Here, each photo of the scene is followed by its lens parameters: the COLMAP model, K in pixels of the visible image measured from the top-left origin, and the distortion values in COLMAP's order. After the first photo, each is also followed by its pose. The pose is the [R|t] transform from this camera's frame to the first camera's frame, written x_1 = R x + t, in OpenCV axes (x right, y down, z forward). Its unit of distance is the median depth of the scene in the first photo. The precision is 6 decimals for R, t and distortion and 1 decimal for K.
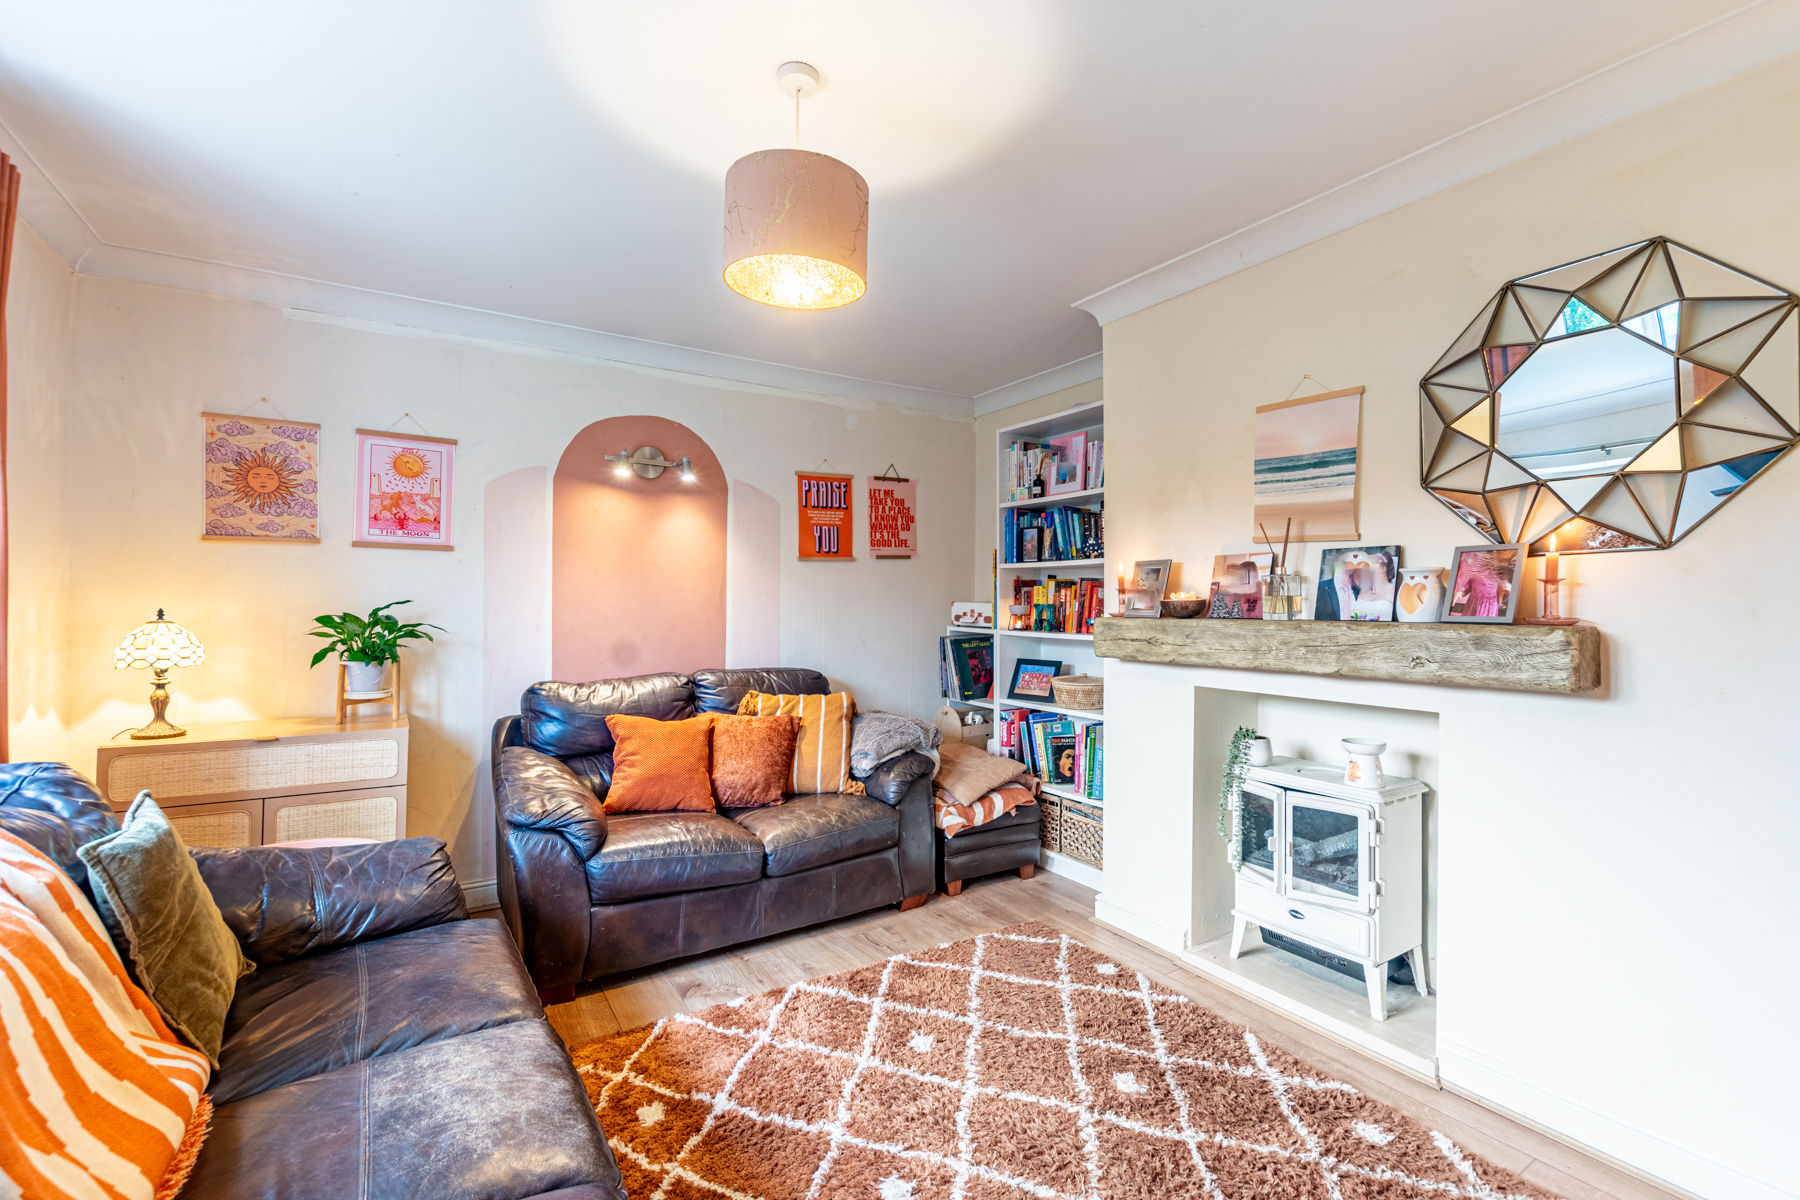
lens RADIAL K [[774.0, 0, 902.1], [0, 774.0, 592.8], [0, 0, 1]] dist [0.001598, -0.000308]
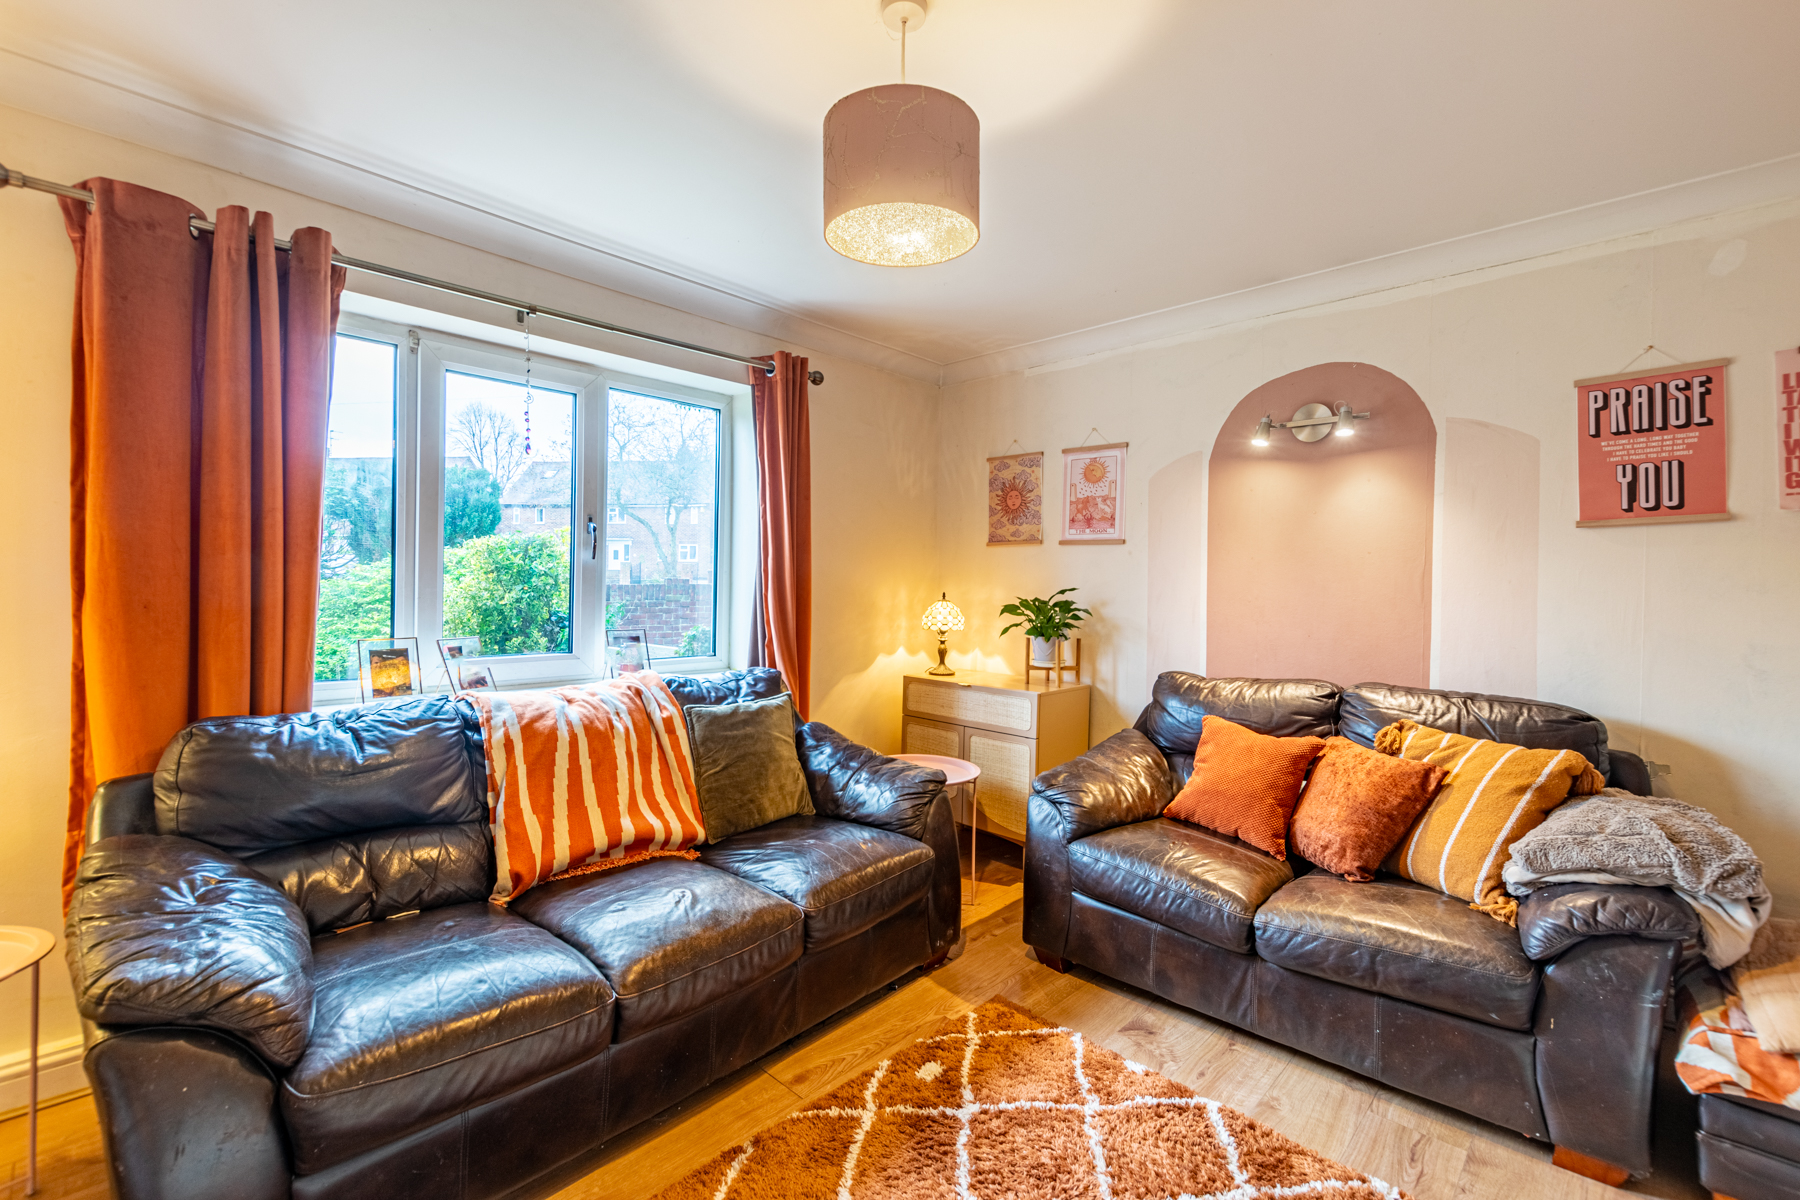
lens RADIAL K [[774.0, 0, 902.1], [0, 774.0, 592.8], [0, 0, 1]] dist [0.001598, -0.000308]
pose [[0.245655, 0.007690, -0.969327, 0.432024], [-0.002852, 0.999970, 0.007210, 0.008981], [0.969353, 0.000994, 0.245669, 0.444895]]
